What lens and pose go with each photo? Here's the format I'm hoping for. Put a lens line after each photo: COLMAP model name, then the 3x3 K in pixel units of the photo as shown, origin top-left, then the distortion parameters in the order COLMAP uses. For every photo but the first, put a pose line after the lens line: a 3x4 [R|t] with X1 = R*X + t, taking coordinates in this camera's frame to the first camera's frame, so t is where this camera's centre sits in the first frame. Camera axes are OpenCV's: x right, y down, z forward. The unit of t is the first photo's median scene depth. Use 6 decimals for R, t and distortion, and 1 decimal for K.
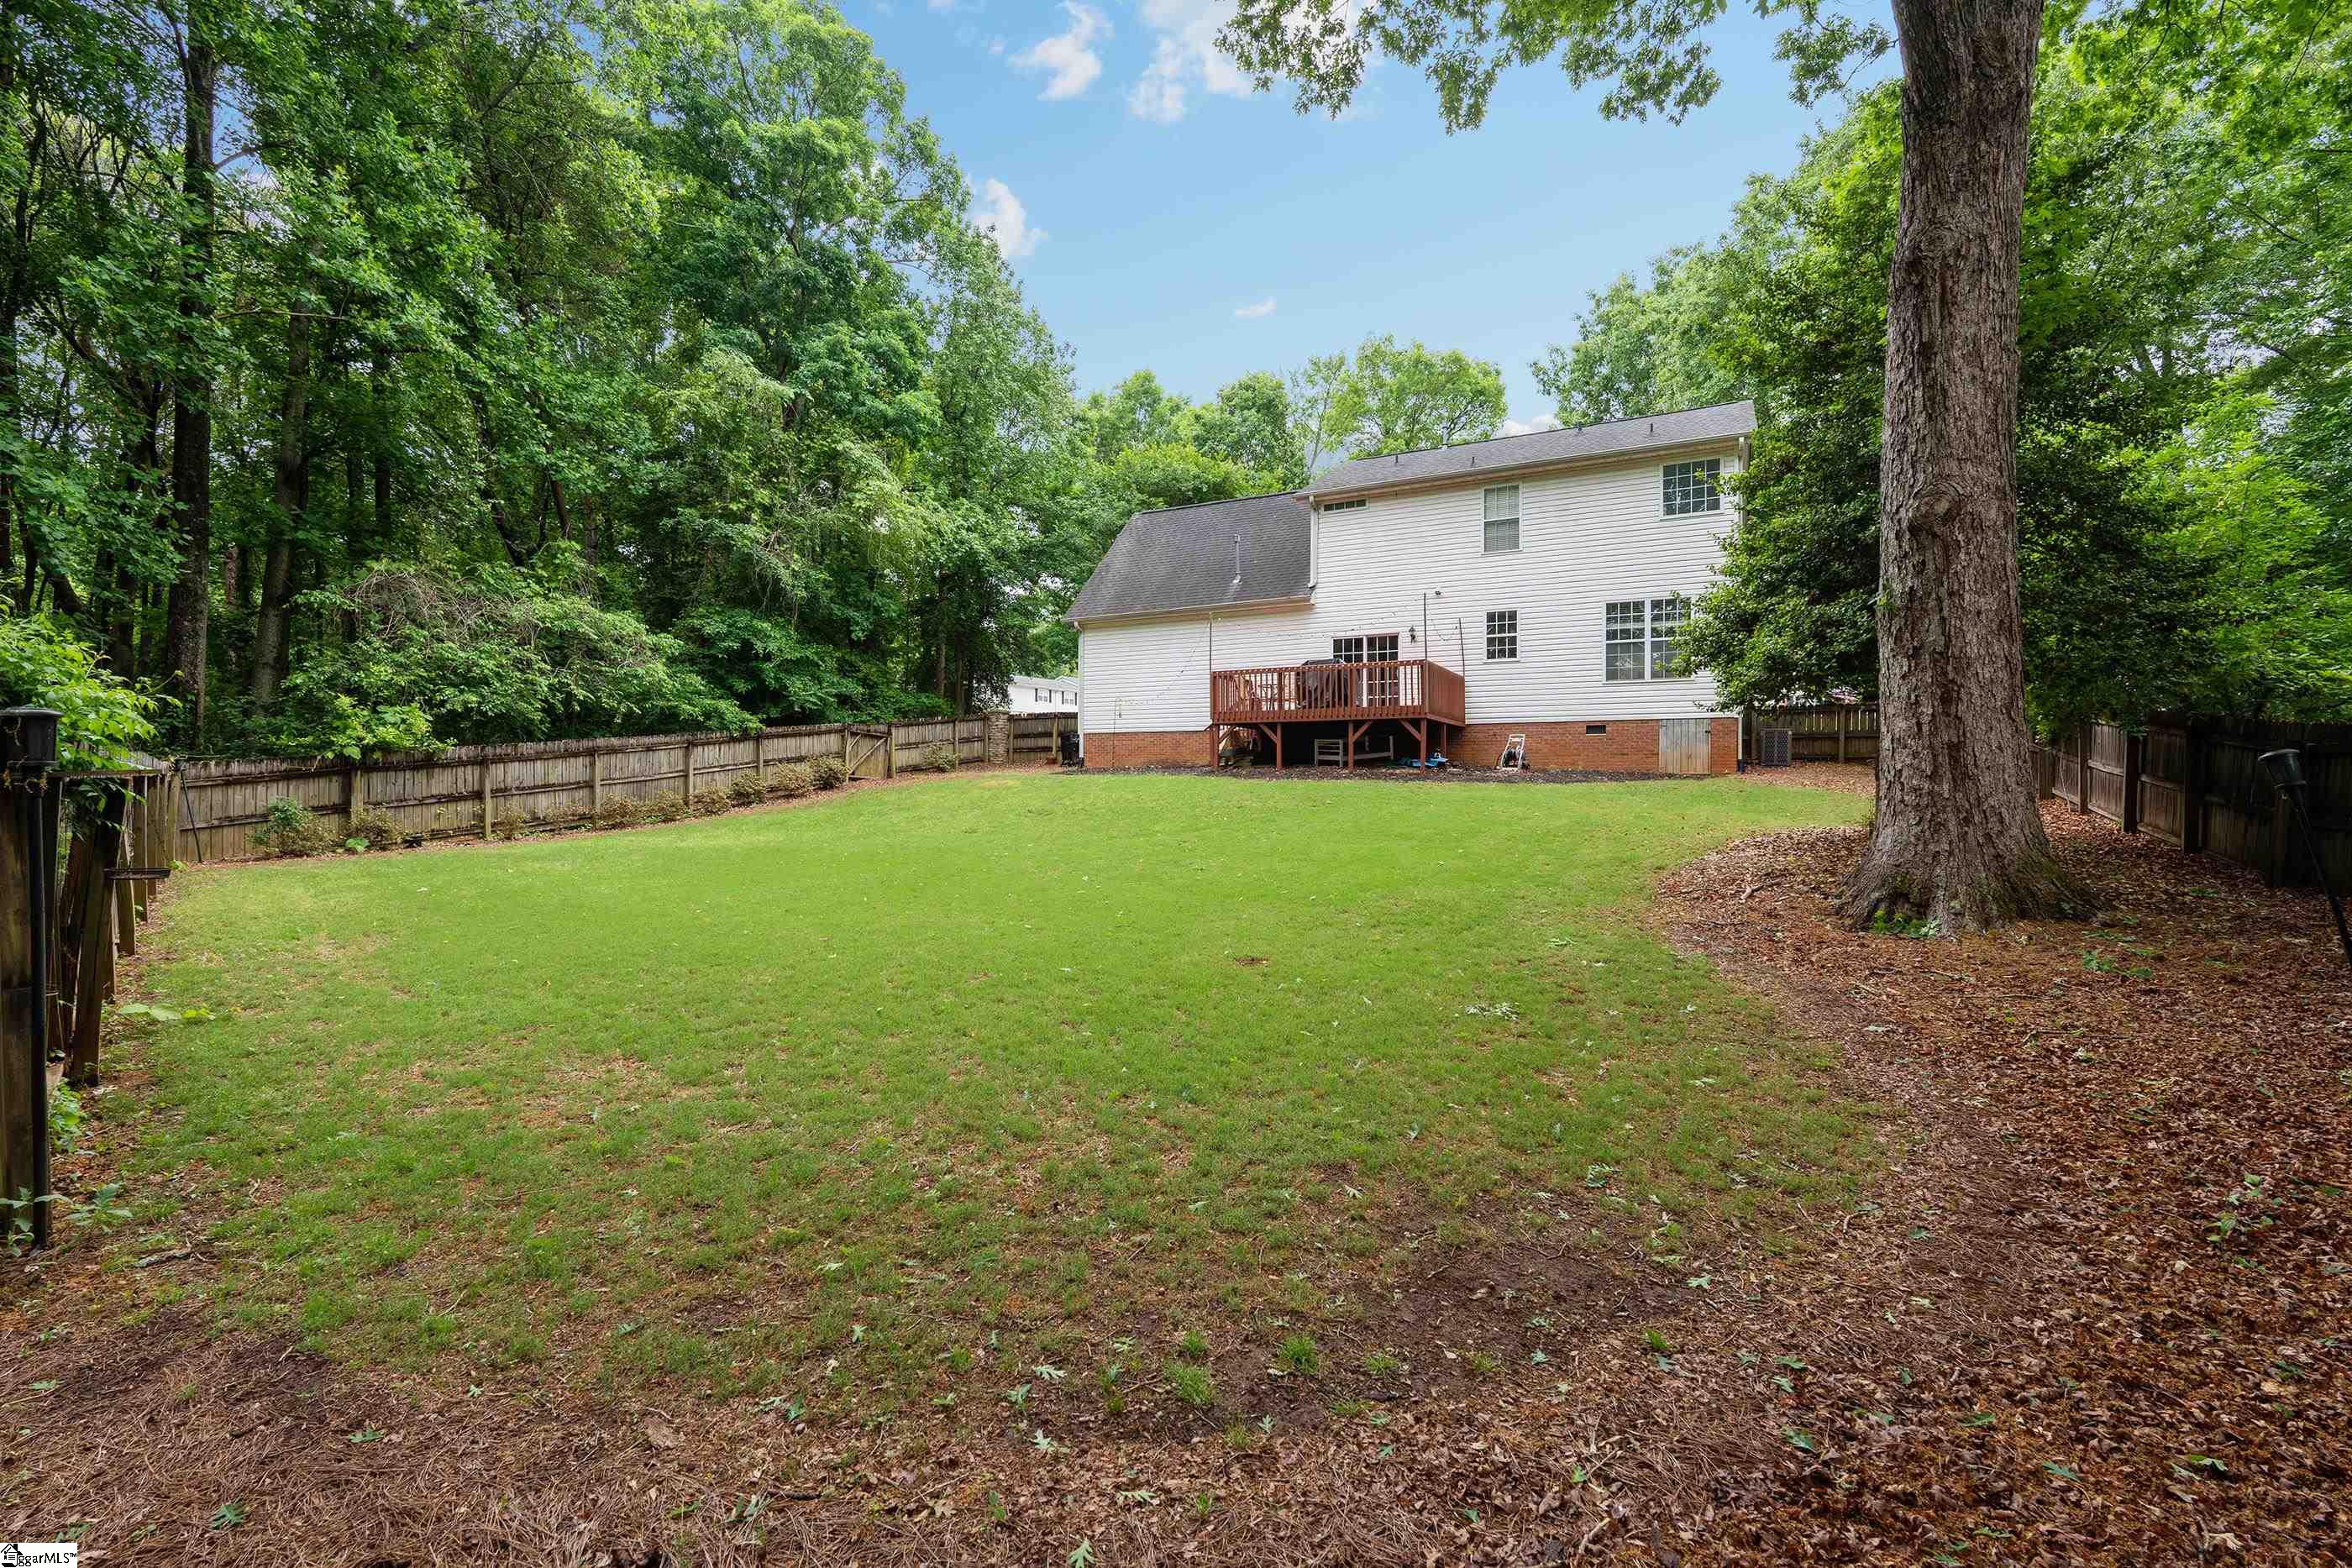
lens RADIAL K [[1002.0, 0, 1141.6], [0, 1002.0, 775.5], [0, 0, 1]] dist [-0.002667, -0.000608]
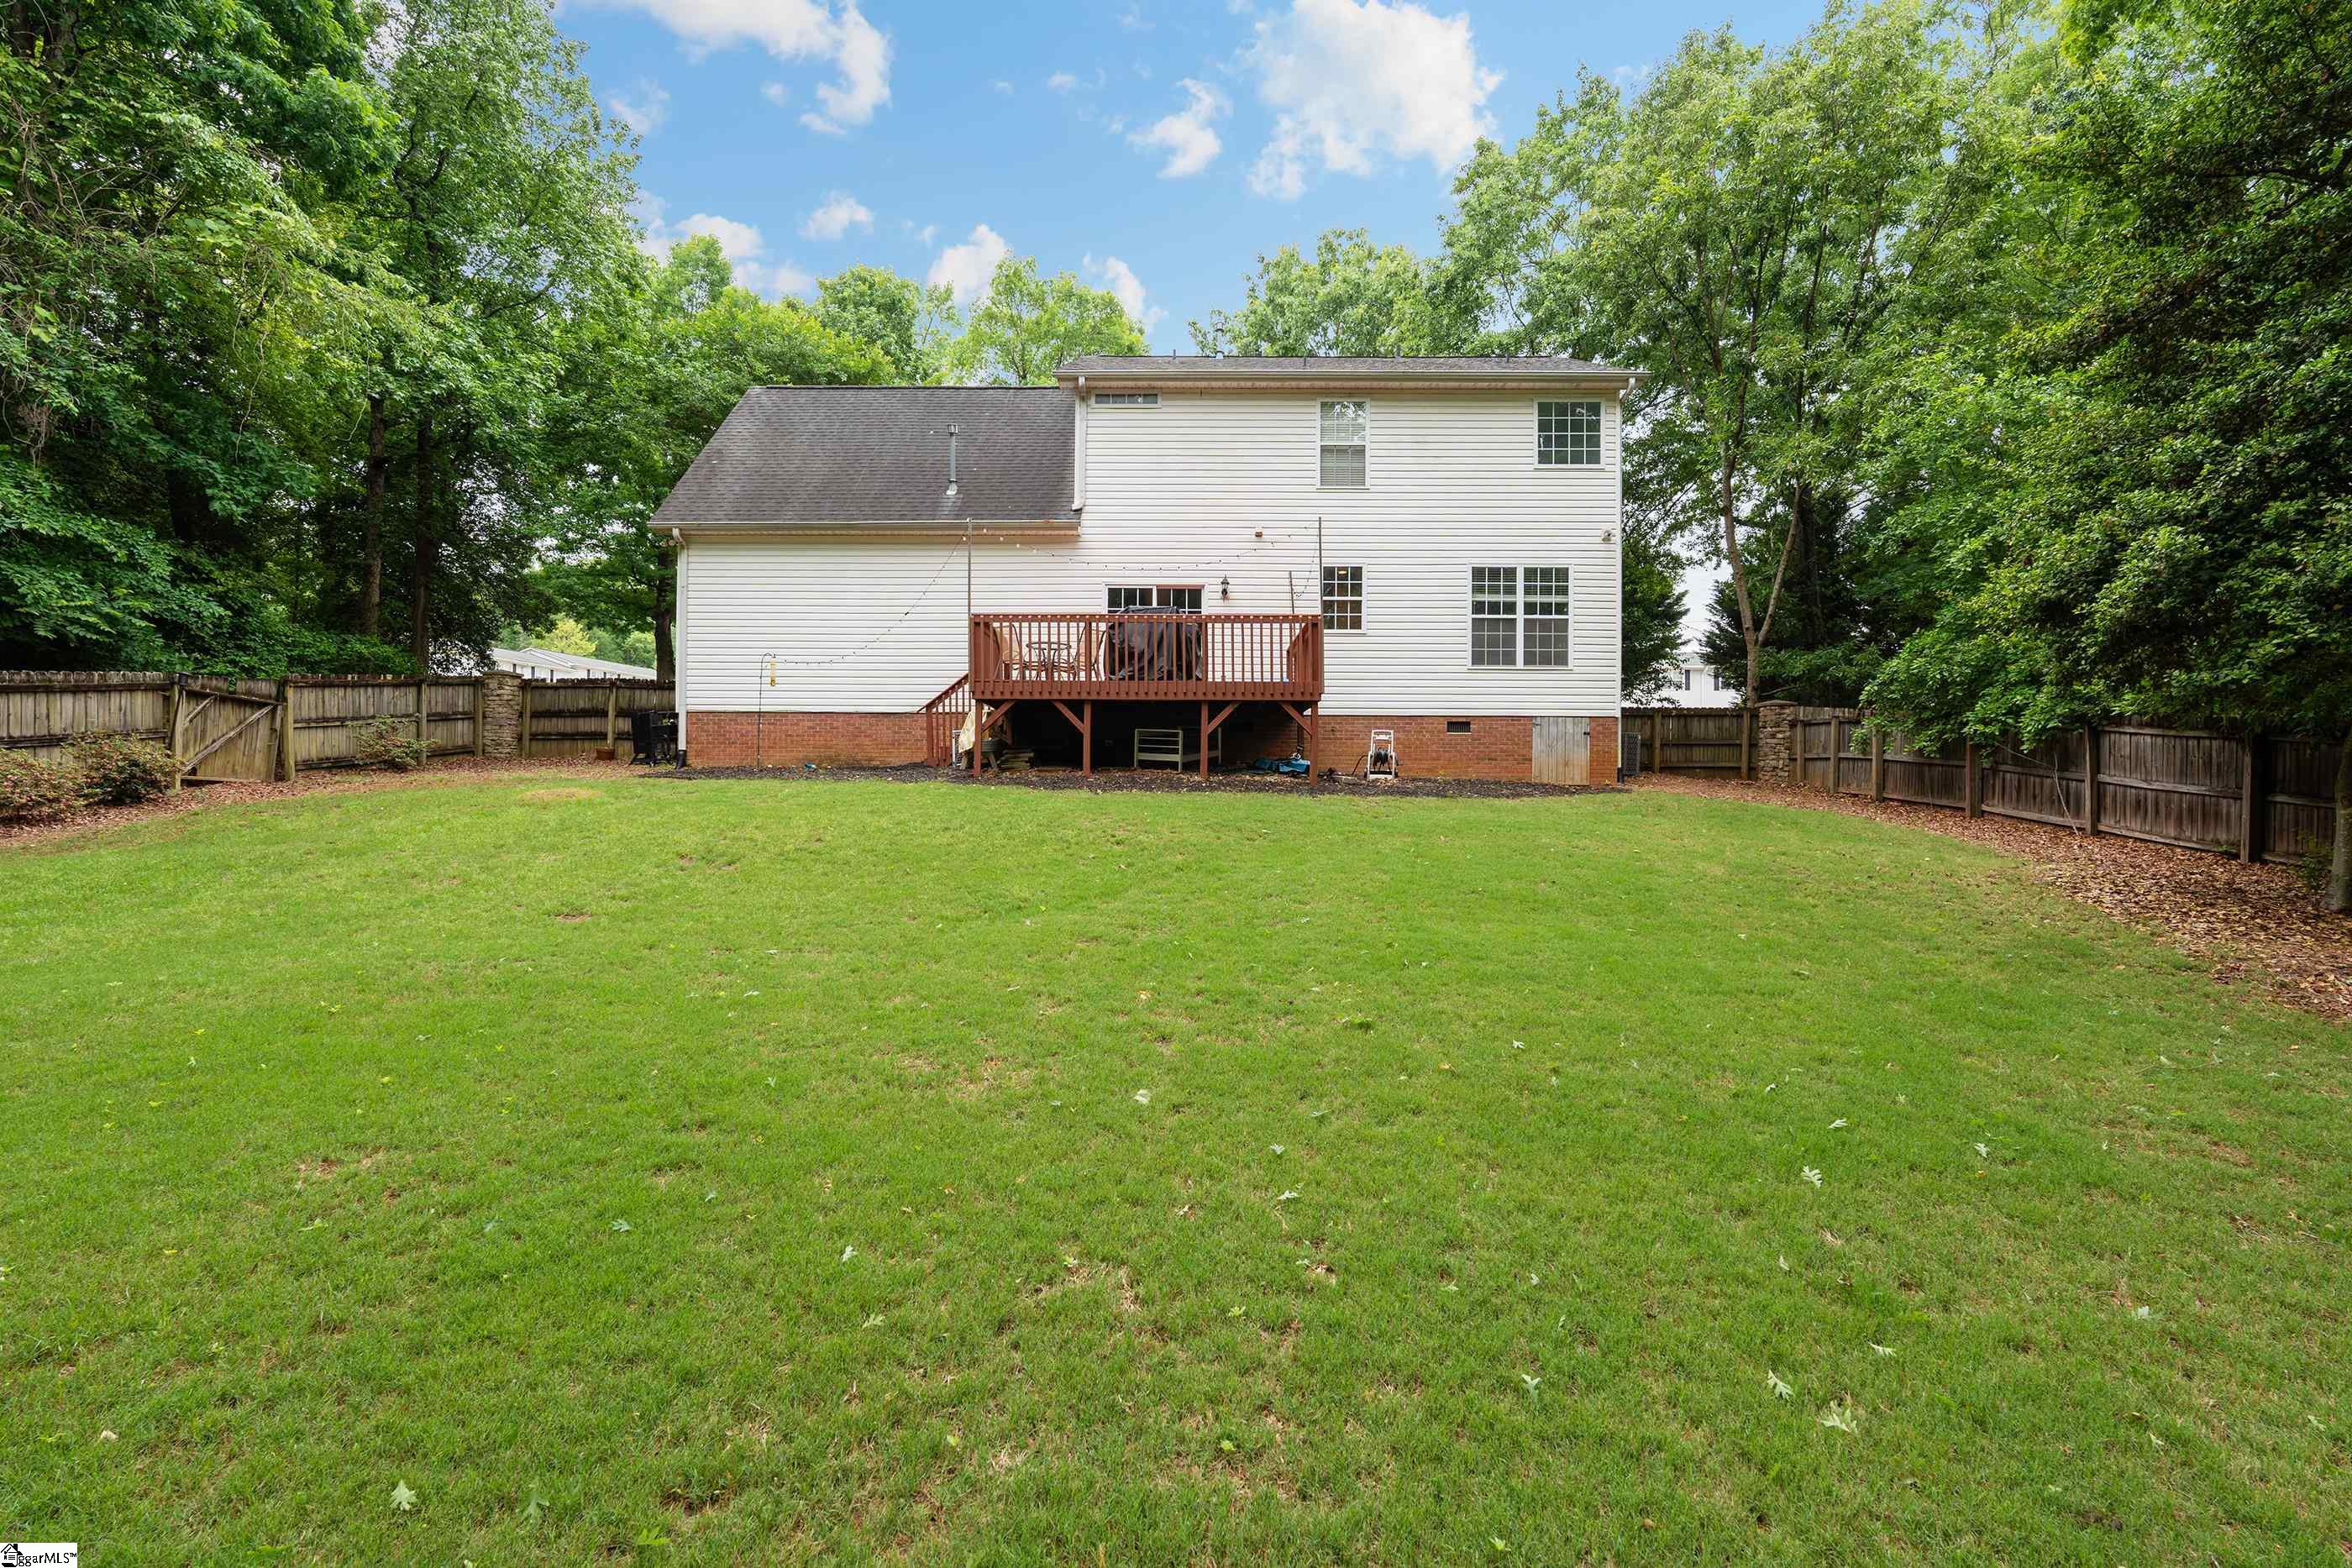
lens RADIAL K [[1002.0, 0, 1141.6], [0, 1002.0, 775.5], [0, 0, 1]] dist [-0.002667, -0.000608]
pose [[0.881949, 0.008382, 0.471270, -0.116488], [-0.008230, 0.999963, -0.002383, -0.003502], [-0.471272, -0.001777, 0.881986, 0.370239]]
